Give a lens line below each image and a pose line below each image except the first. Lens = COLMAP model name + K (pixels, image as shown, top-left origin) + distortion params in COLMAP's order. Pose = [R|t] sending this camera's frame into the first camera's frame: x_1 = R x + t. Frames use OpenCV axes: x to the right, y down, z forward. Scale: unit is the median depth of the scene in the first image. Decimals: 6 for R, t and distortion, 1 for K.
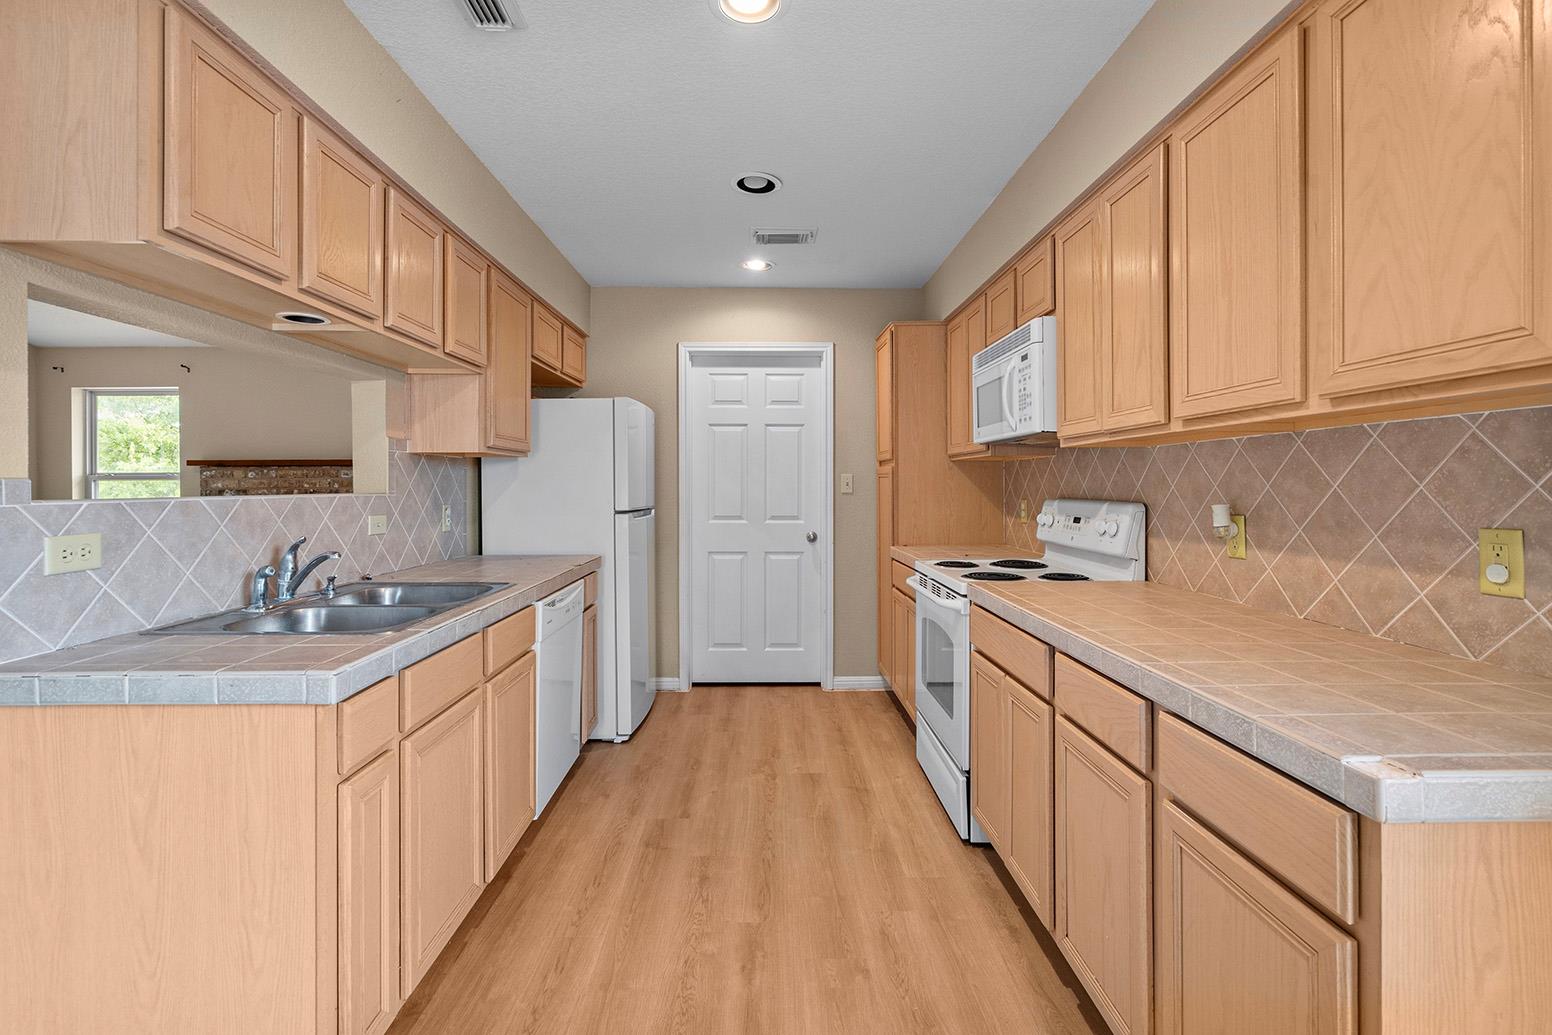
lens RADIAL K [[715.1, 0, 773.3], [0, 715.1, 484.7], [0, 0, 1]] dist [-0.002474, 0.000653]
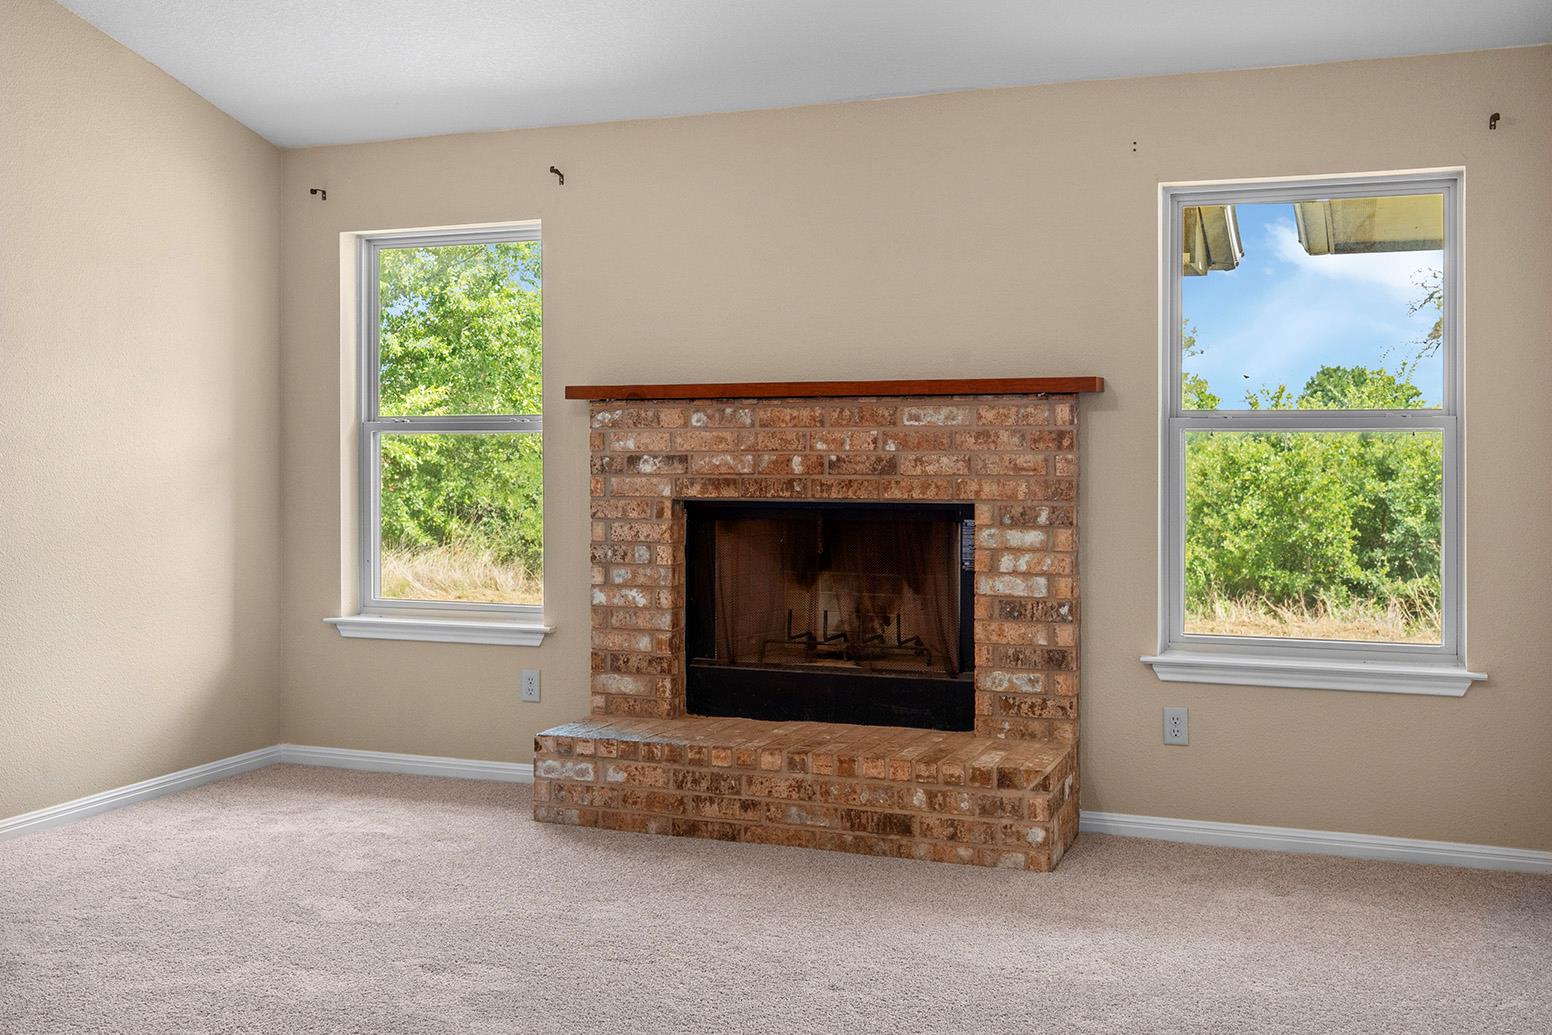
lens RADIAL K [[1534.2, 0, 794.6], [0, 1534.2, 446.0], [0, 0, 1]] dist [0.013885, -0.001578]
pose [[0.927819, 0.002115, -0.373025, -0.941031], [-0.001959, 0.999998, 0.000796, 0.001233], [0.373026, -0.000008, 0.927821, 0.520845]]
